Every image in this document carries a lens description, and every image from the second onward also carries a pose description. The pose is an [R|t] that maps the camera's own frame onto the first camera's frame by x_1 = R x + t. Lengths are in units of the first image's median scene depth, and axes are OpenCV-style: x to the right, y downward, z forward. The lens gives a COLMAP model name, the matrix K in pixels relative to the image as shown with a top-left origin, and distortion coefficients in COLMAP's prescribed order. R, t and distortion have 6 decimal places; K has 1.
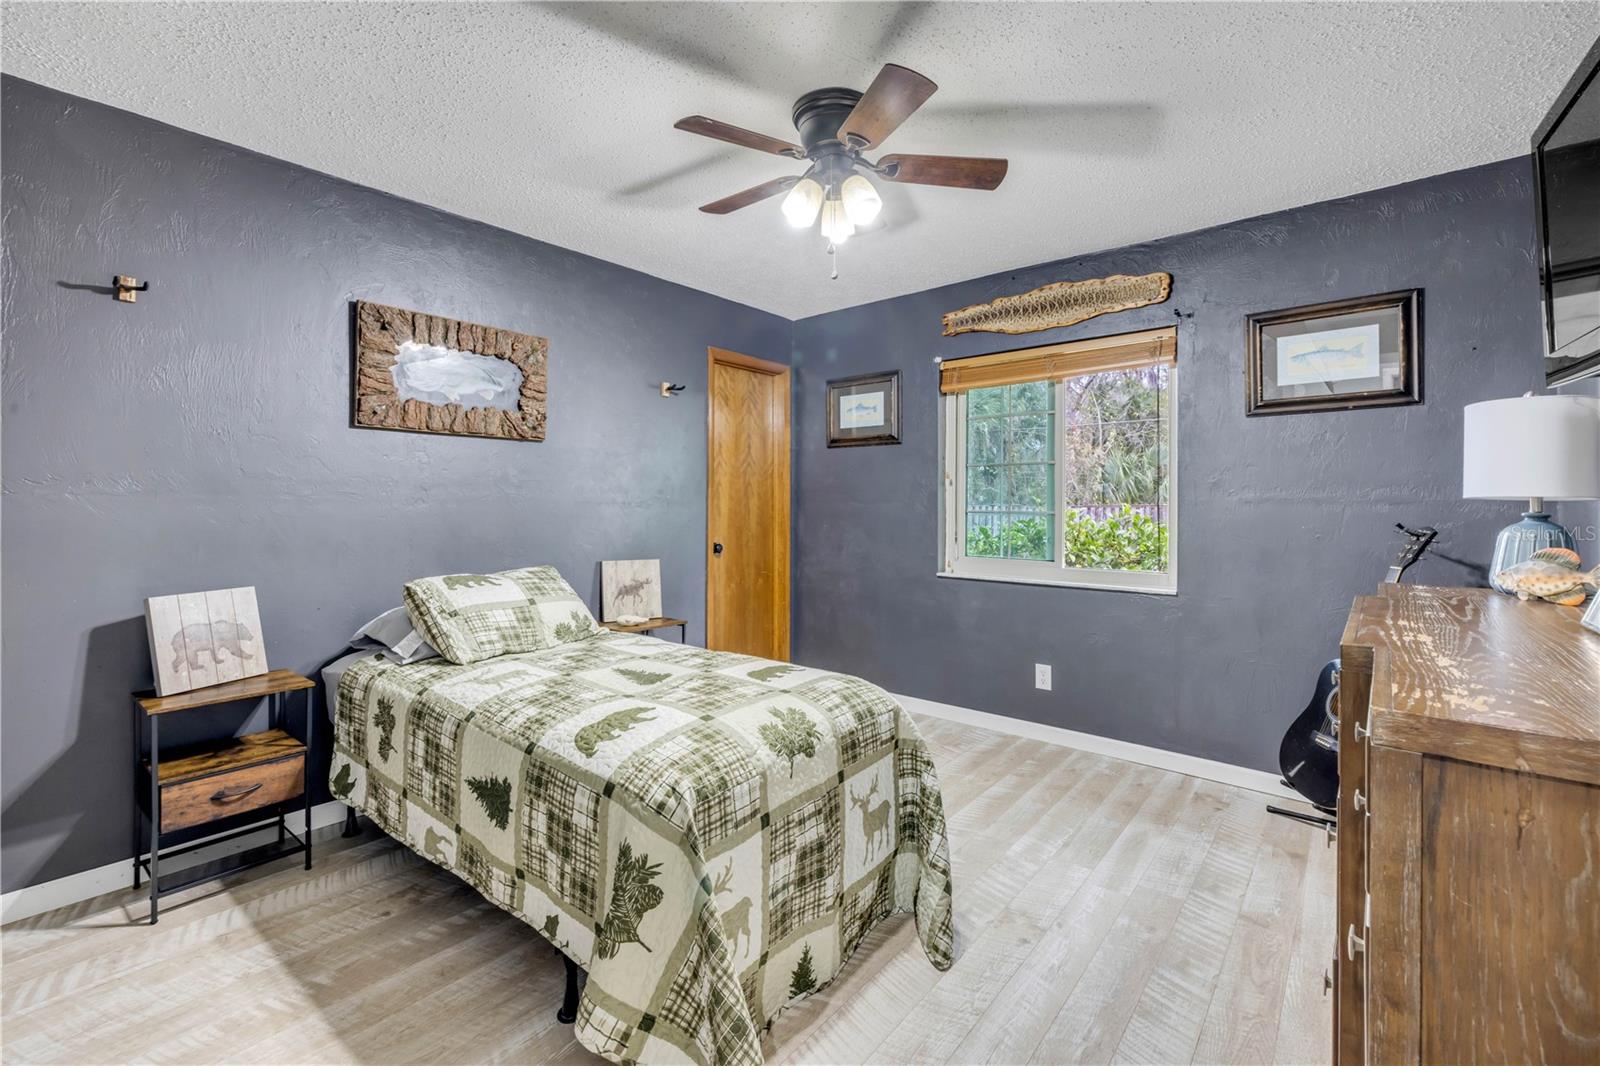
lens RADIAL K [[684.8, 0, 794.6], [0, 684.8, 507.7], [0, 0, 1]] dist [-0.001779, -0.000059]
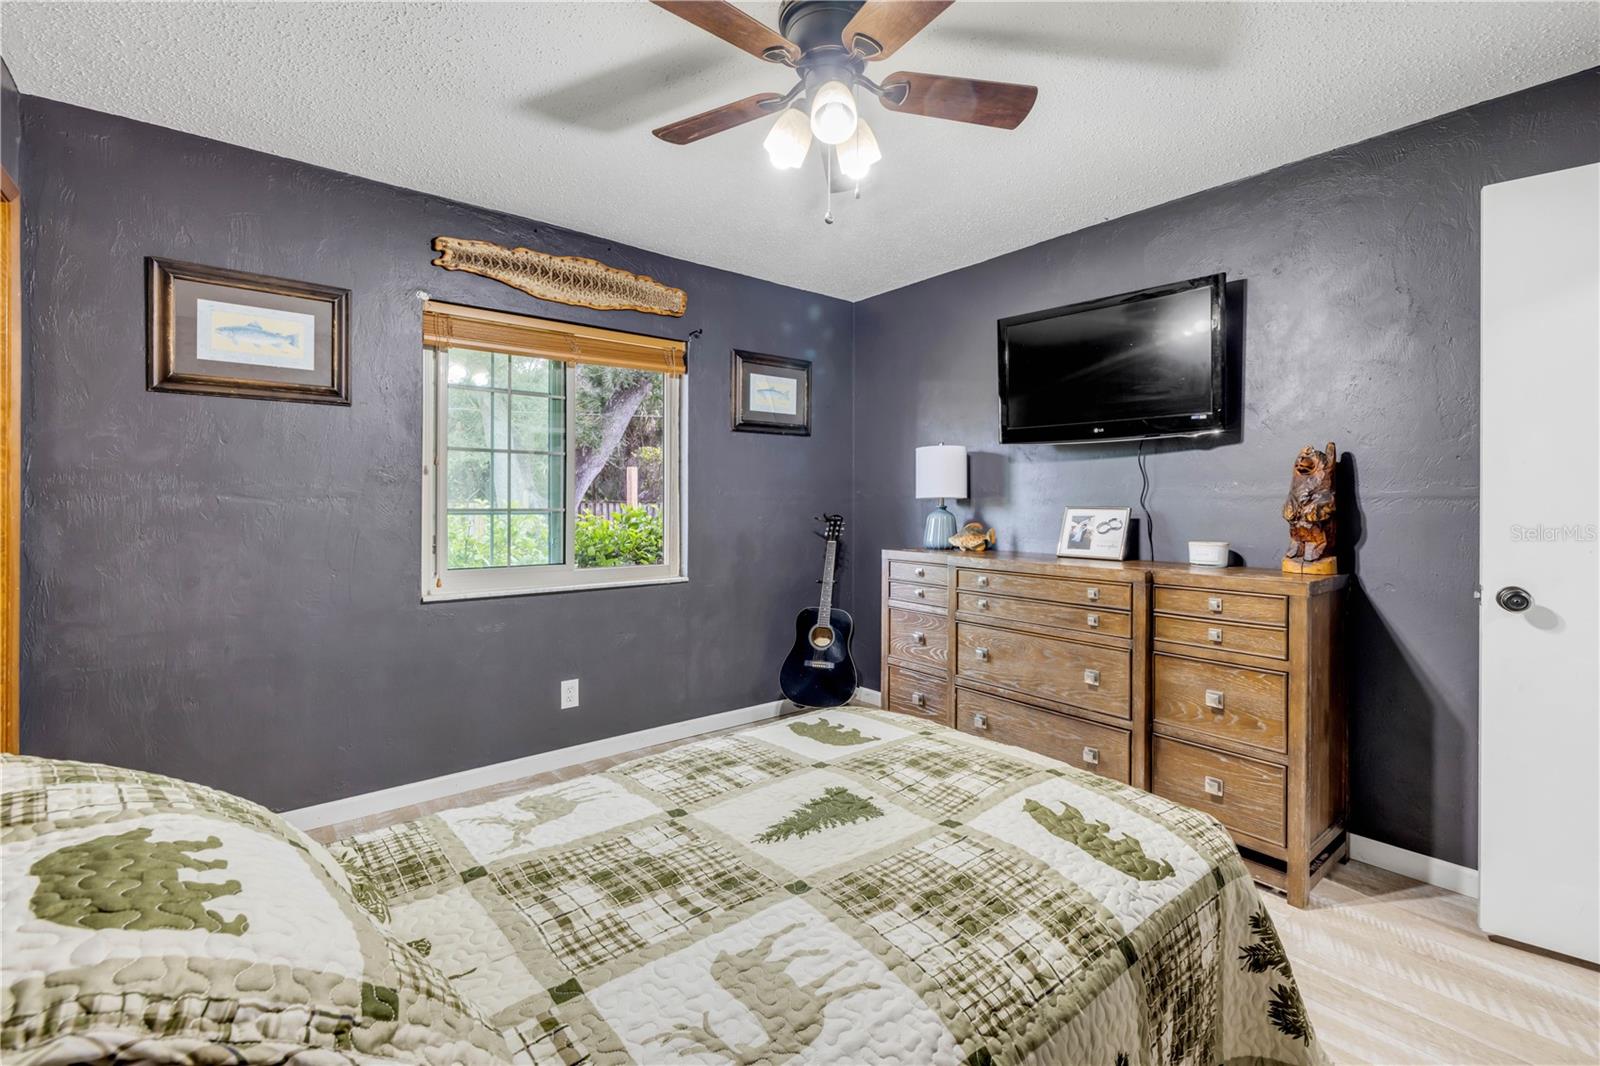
lens RADIAL K [[684.8, 0, 794.6], [0, 684.8, 507.7], [0, 0, 1]] dist [-0.001779, -0.000059]
pose [[0.181369, -0.012489, 0.983336, -0.471200], [0.001447, 0.999922, 0.012432, -0.006948], [-0.983414, -0.000832, 0.181372, 0.562890]]
